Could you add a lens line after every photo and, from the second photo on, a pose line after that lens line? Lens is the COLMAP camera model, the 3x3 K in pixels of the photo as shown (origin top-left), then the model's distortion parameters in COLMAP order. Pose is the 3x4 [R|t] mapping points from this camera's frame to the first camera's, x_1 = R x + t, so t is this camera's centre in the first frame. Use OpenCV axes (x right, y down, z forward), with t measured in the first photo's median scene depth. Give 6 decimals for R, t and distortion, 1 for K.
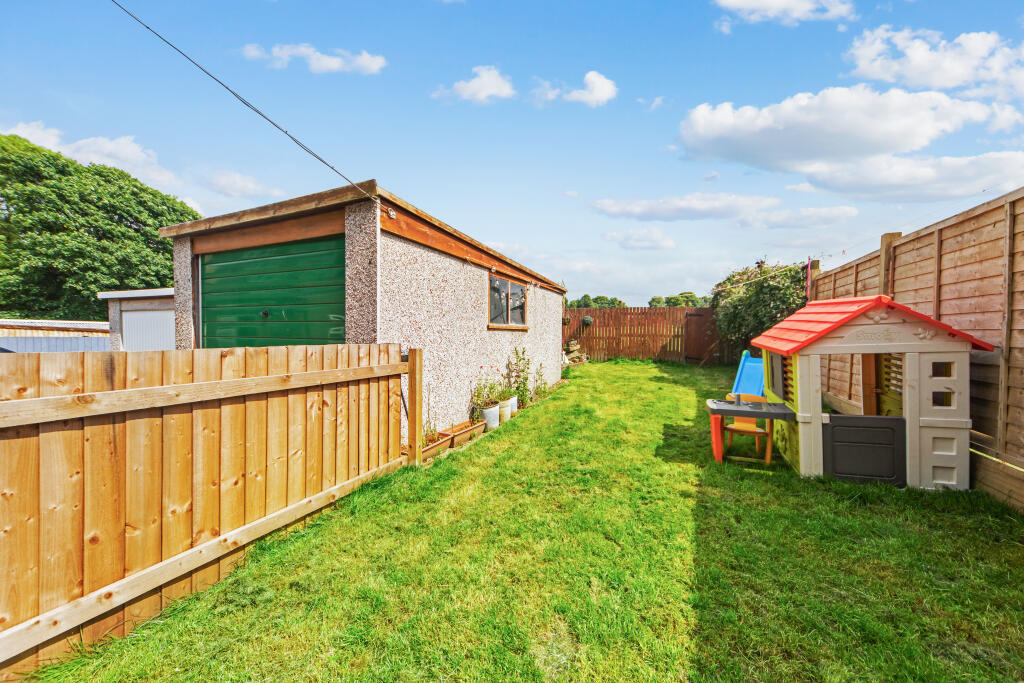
lens RADIAL K [[350.6, 0, 512.0], [0, 350.6, 341.5], [0, 0, 1]] dist [0.000584, 0.000011]
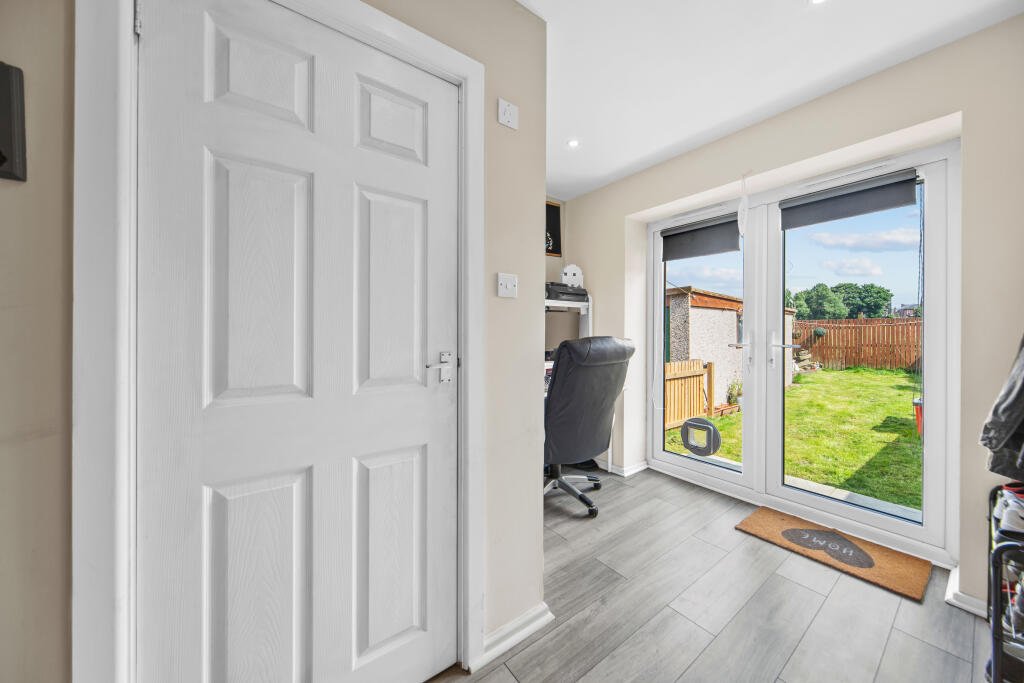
lens RADIAL K [[354.0, 0, 514.9], [0, 354.0, 336.2], [0, 0, 1]] dist [0.000695, -0.000191]
pose [[0.874639, -0.014915, -0.484546, -0.352465], [0.005901, 0.999780, -0.020122, -0.127756], [0.484739, 0.014740, 0.874535, -1.836102]]
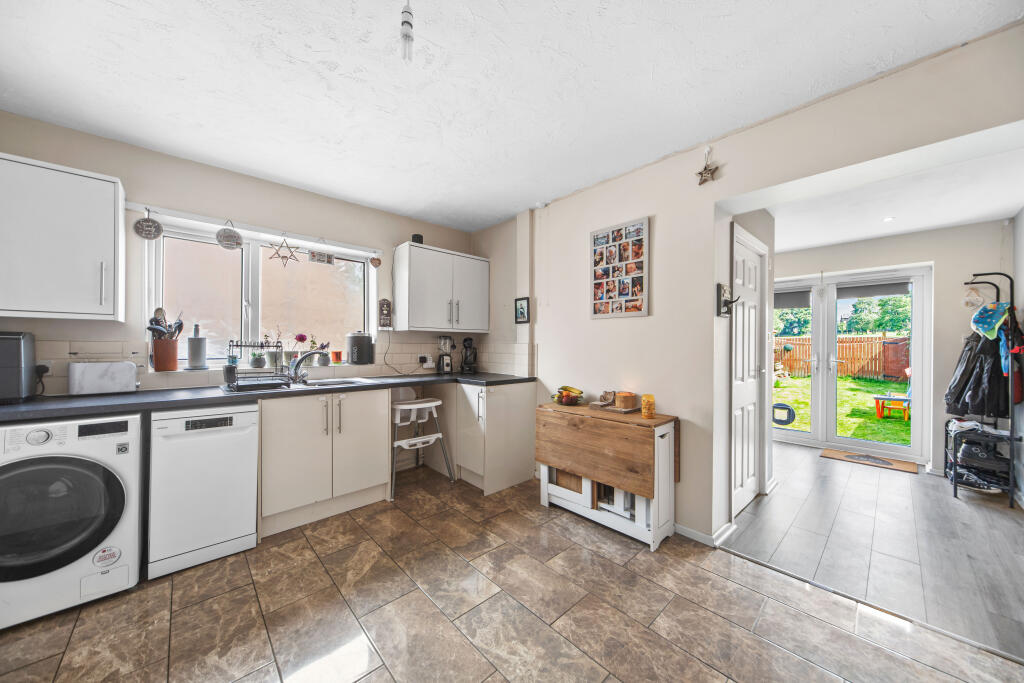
lens RADIAL K [[353.5, 0, 510.7], [0, 353.5, 344.6], [0, 0, 1]] dist [0.001600, 0.000208]
pose [[0.921484, -0.012059, -0.388229, -1.107708], [0.002557, 0.999685, -0.024984, -0.167148], [0.388407, 0.022030, 0.921224, -3.112515]]
